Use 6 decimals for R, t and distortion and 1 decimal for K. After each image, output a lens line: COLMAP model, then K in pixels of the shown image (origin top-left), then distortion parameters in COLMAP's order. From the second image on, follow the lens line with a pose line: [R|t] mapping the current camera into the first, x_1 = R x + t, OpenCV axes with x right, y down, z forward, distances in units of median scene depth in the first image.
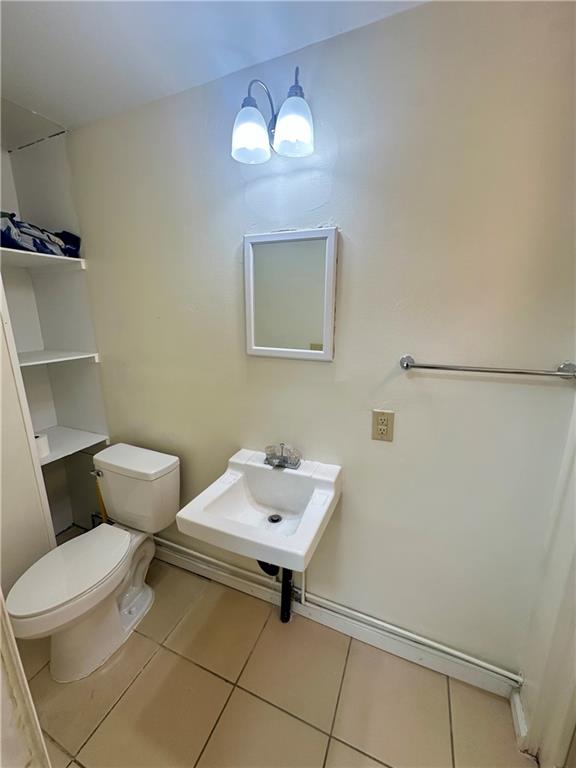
lens RADIAL K [[307.2, 0, 288.4], [0, 307.2, 385.1], [0, 0, 1]] dist [-0.006930, 0.001963]
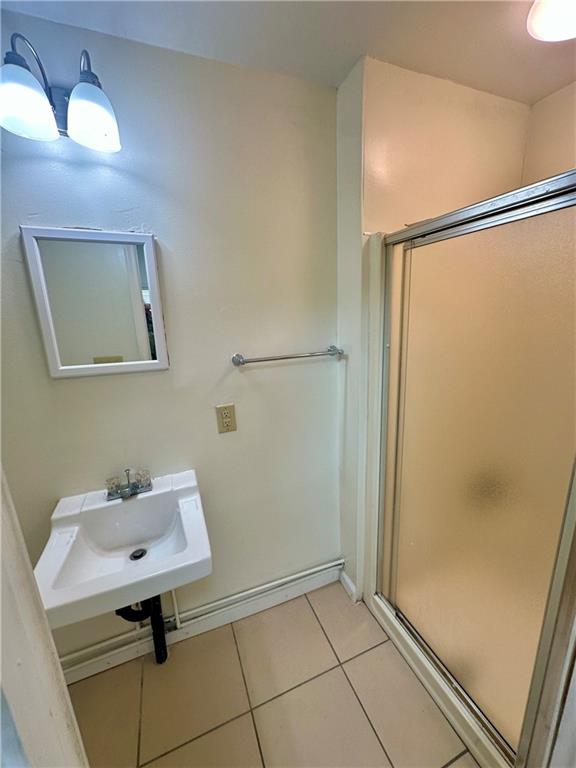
lens RADIAL K [[307.2, 0, 289.8], [0, 307.2, 383.5], [0, 0, 1]] dist [-0.006930, 0.001963]
pose [[0.705202, -0.183771, 0.684776, -0.252384], [0.195815, 0.978741, 0.061006, -0.014523], [-0.681430, 0.091068, 0.726195, 0.018745]]
